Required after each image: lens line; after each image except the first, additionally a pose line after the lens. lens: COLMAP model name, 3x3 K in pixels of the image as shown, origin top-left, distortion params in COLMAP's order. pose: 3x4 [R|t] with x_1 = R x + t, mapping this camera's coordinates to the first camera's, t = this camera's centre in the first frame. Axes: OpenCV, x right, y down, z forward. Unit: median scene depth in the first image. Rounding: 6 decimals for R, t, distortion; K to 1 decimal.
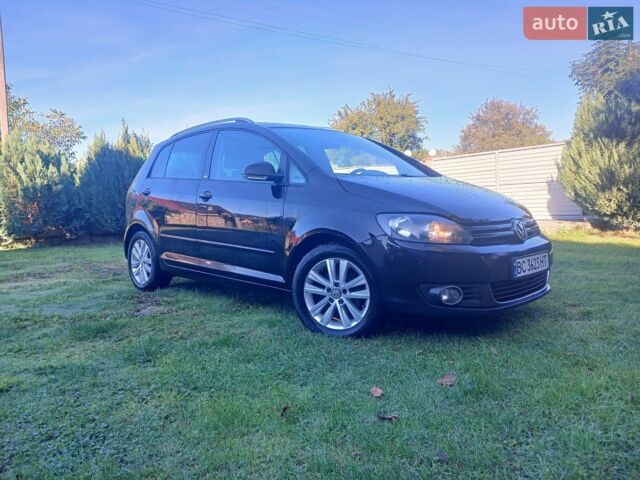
lens RADIAL K [[560.2, 0, 320.0], [0, 560.2, 240.0], [0, 0, 1]] dist [0.036131, -0.003328]
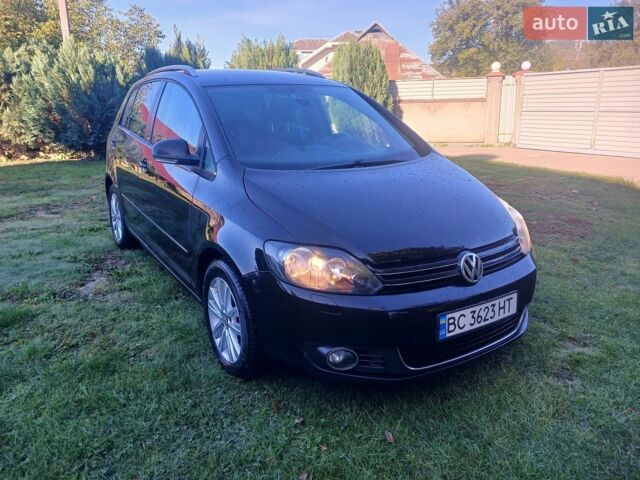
lens RADIAL K [[560.2, 0, 320.0], [0, 560.2, 240.0], [0, 0, 1]] dist [0.036131, -0.003328]
pose [[0.977961, 0.081896, -0.192055, 0.101167], [-0.043592, 0.979678, 0.195781, -0.063082], [0.204186, -0.183094, 0.961657, 0.086638]]
